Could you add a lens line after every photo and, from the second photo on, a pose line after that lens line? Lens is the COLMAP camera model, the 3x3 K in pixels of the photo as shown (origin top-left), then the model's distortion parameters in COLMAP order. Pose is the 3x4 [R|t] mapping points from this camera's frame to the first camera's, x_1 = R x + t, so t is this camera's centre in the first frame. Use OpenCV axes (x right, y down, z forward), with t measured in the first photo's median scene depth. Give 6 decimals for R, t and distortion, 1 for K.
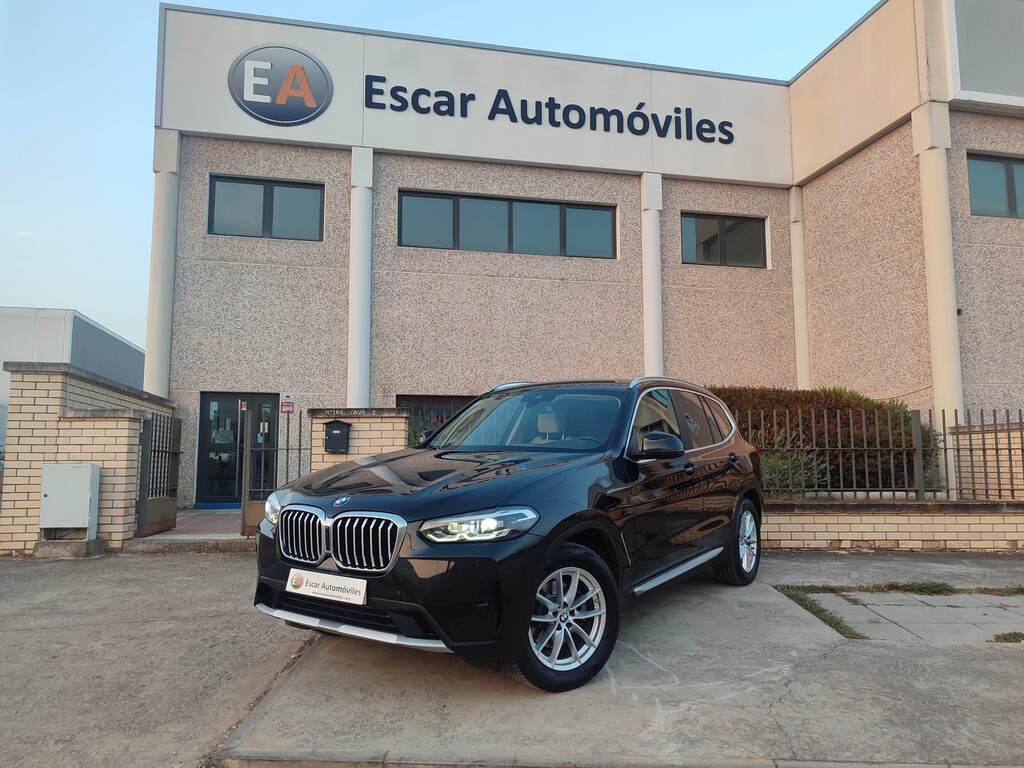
lens RADIAL K [[731.8, 0, 512.0], [0, 731.8, 384.0], [0, 0, 1]] dist [0.025867, -0.022599]
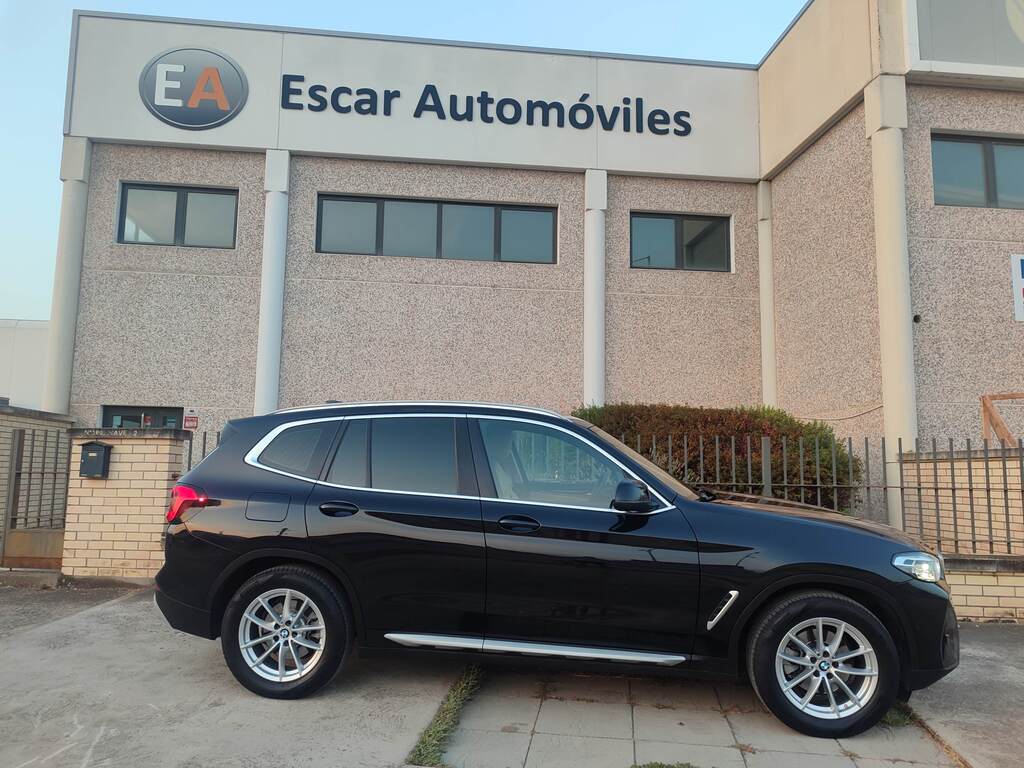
lens RADIAL K [[731.8, 0, 512.0], [0, 731.8, 384.0], [0, 0, 1]] dist [0.025867, -0.022599]
pose [[0.994116, 0.003640, -0.108261, 0.202595], [-0.005411, 0.999856, -0.016072, -0.004936], [0.108187, 0.016563, 0.993993, 0.089522]]
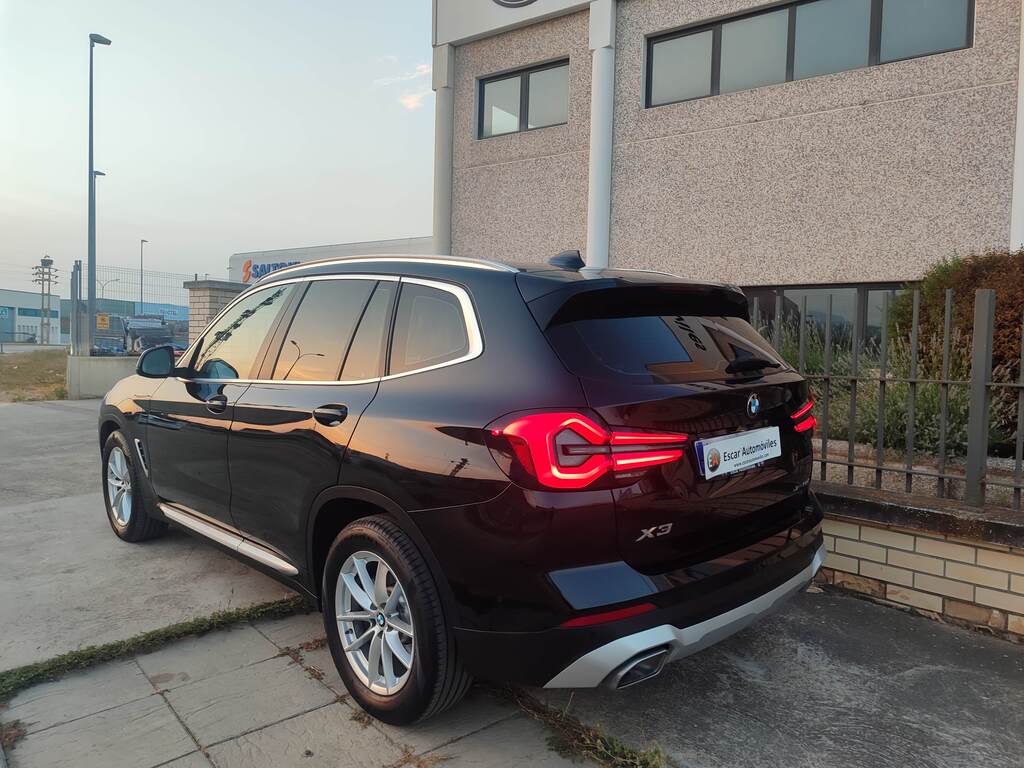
lens RADIAL K [[731.8, 0, 512.0], [0, 731.8, 384.0], [0, 0, 1]] dist [0.025867, -0.022599]
pose [[0.672805, 0.052082, -0.737984, 0.381025], [0.053190, 0.991532, 0.118467, 0.014895], [0.737905, -0.118958, 0.664338, 0.300387]]
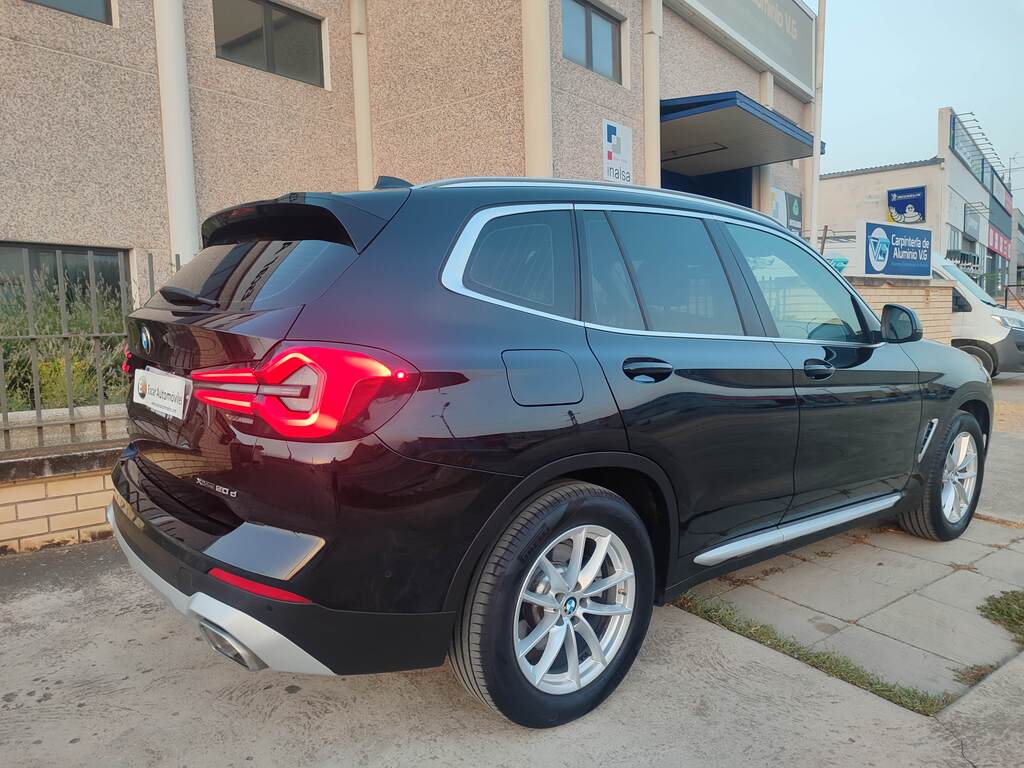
lens RADIAL K [[731.8, 0, 512.0], [0, 731.8, 384.0], [0, 0, 1]] dist [0.025867, -0.022599]
pose [[0.769643, -0.070837, 0.634533, -0.020563], [-0.043715, 0.985648, 0.163057, 0.018097], [-0.636976, -0.153234, 0.755500, 0.266139]]
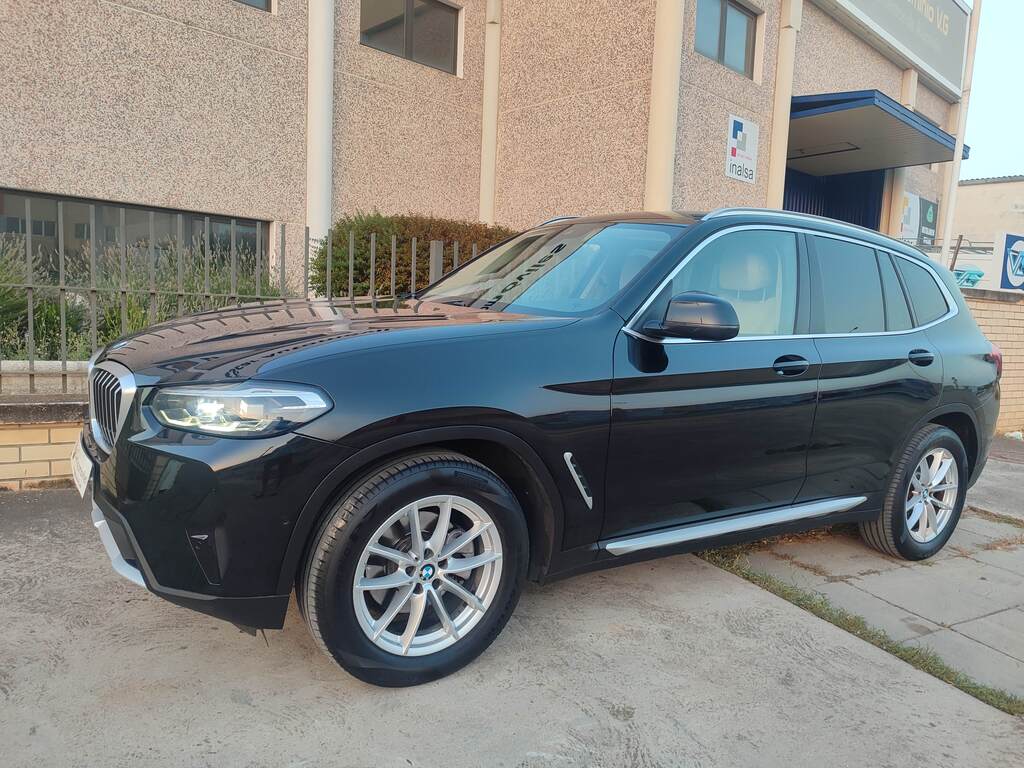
lens RADIAL K [[731.8, 0, 512.0], [0, 731.8, 384.0], [0, 0, 1]] dist [0.025867, -0.022599]
pose [[0.849775, -0.012837, 0.526989, -0.036829], [-0.101409, 0.977050, 0.187324, 0.018641], [-0.517299, -0.212625, 0.828971, 0.255229]]
